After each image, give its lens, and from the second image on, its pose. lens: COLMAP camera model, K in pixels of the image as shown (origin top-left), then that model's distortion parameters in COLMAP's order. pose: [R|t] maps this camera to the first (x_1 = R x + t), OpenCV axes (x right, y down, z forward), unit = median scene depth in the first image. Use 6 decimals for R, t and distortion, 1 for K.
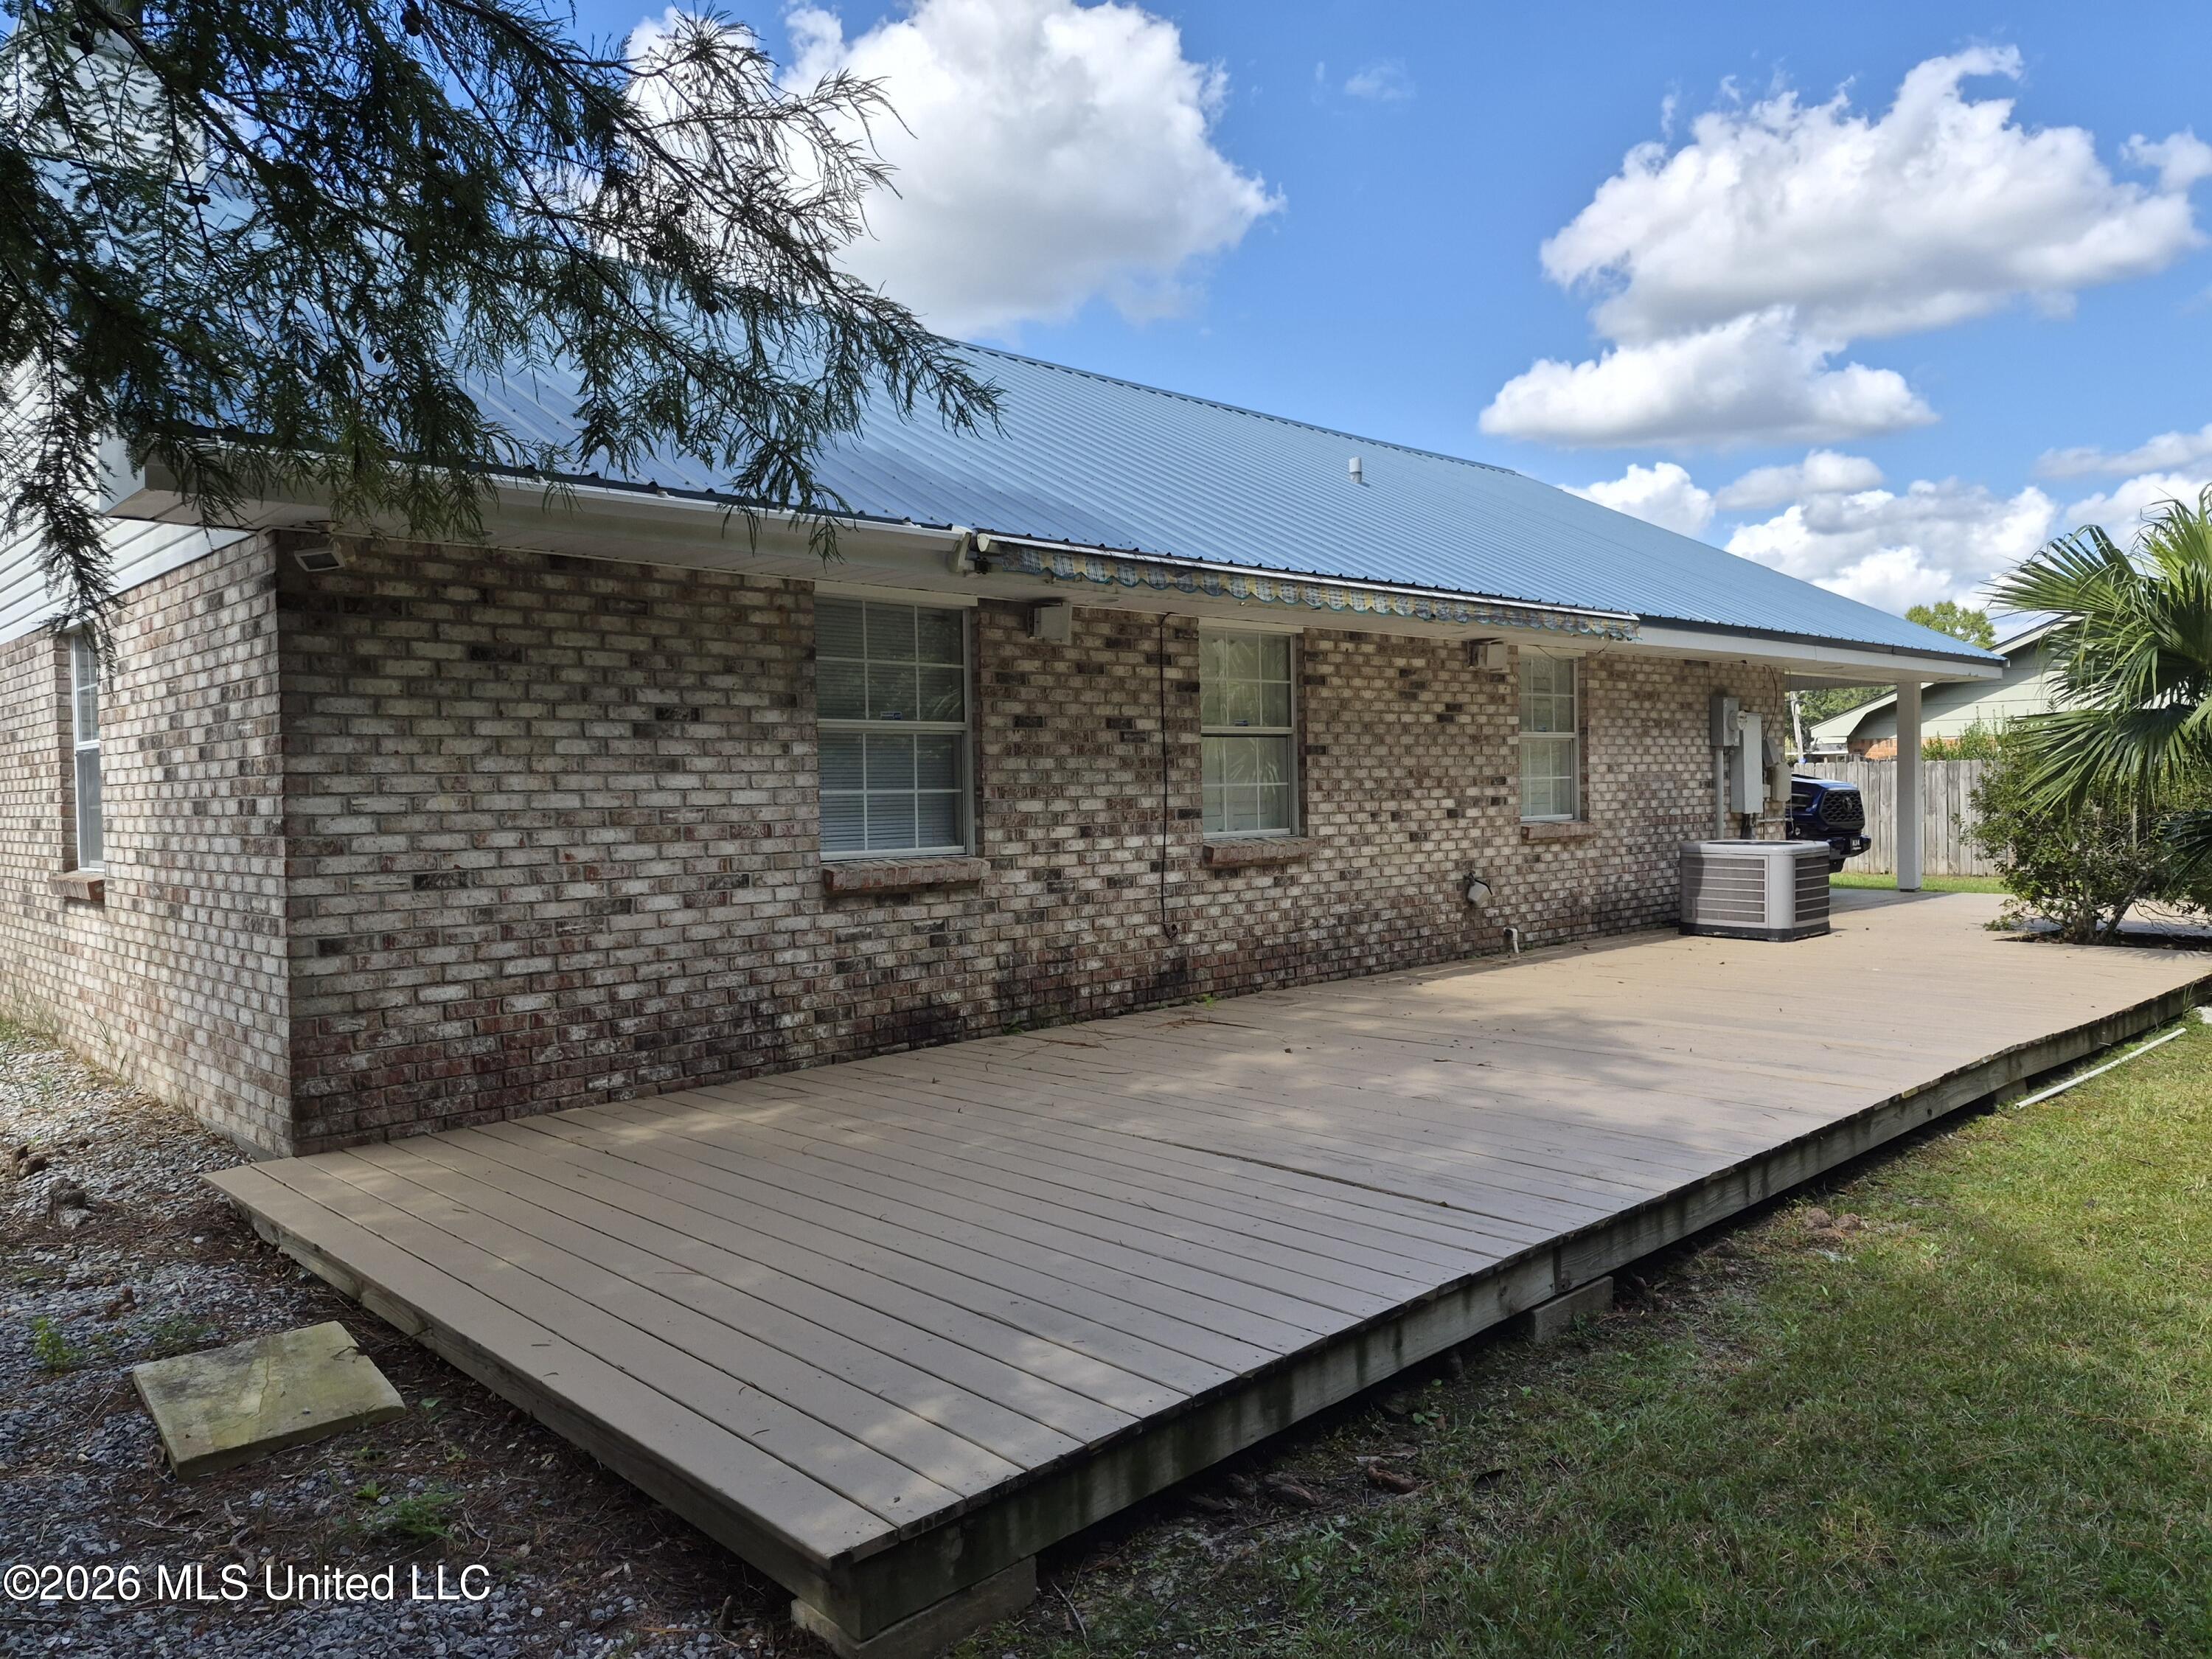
lens RADIAL K [[1507.7, 0, 1203.6], [0, 1507.7, 831.4], [0, 0, 1]] dist [0.112599, -0.151422]
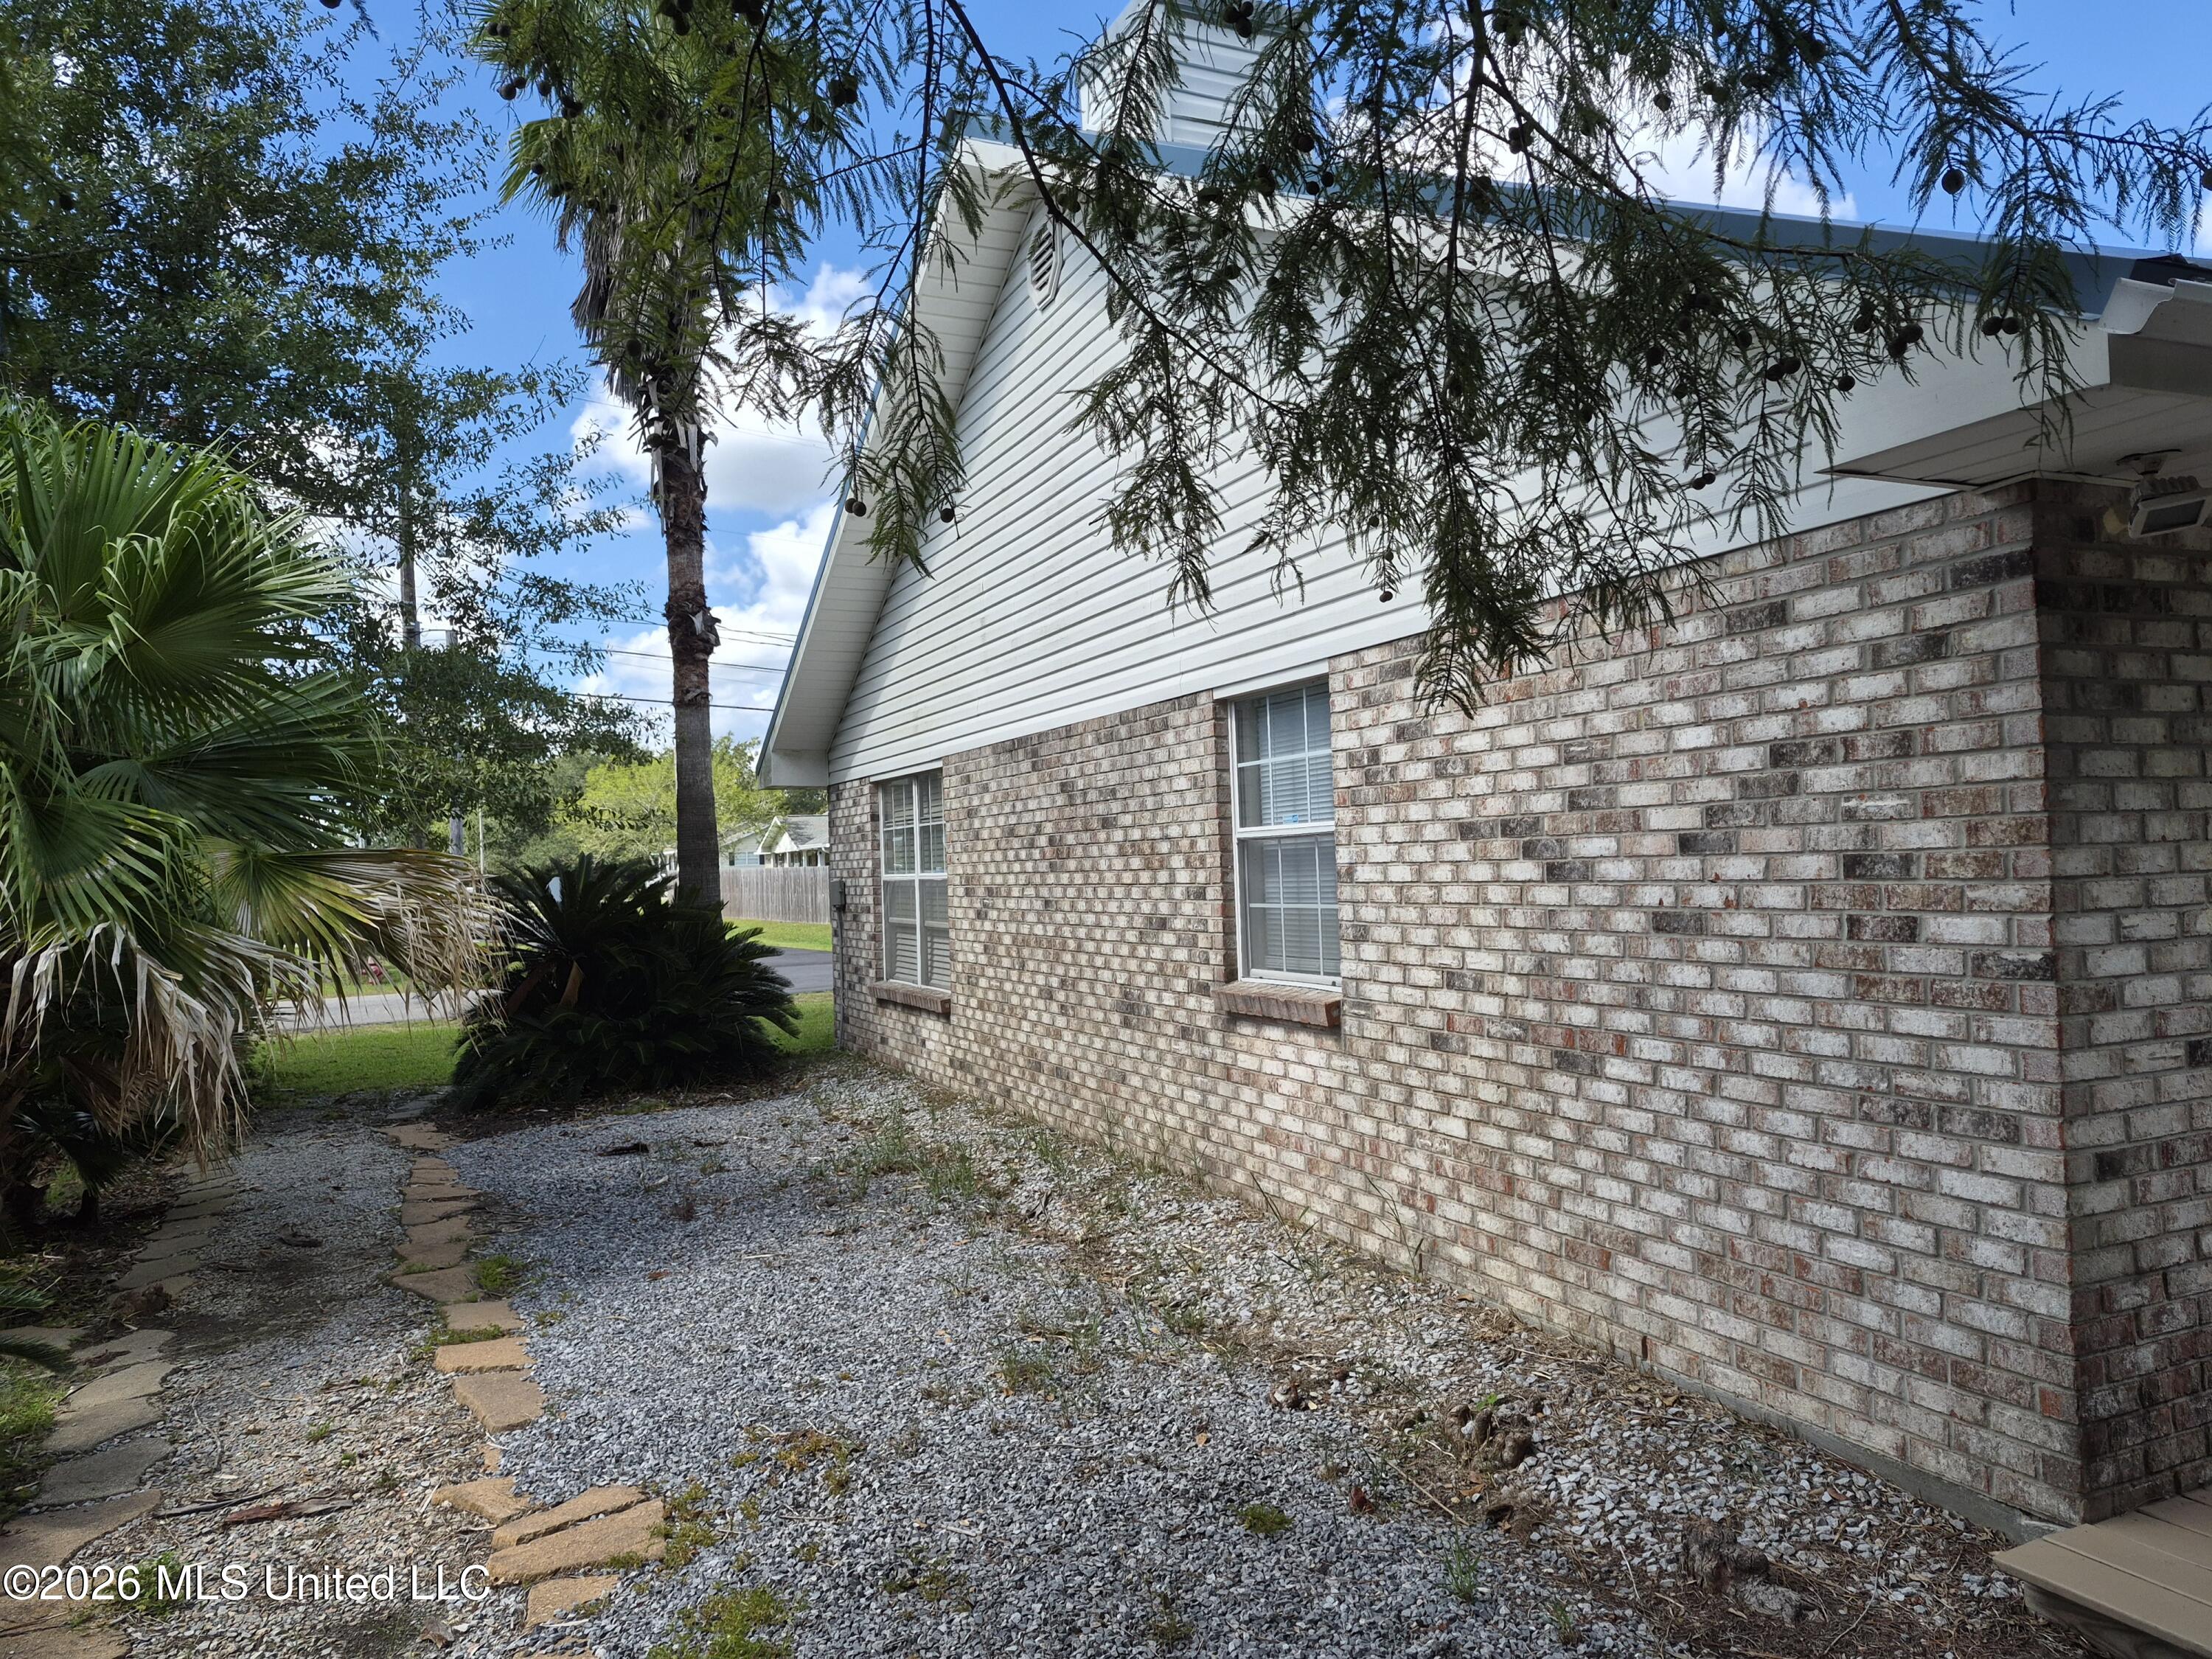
lens RADIAL K [[1507.7, 0, 1203.6], [0, 1507.7, 831.4], [0, 0, 1]] dist [0.112599, -0.151422]
pose [[0.941458, -0.020690, -0.336495, -0.676321], [0.007217, 0.999123, -0.041242, -0.031897], [0.337053, 0.036399, 0.940782, 0.304674]]
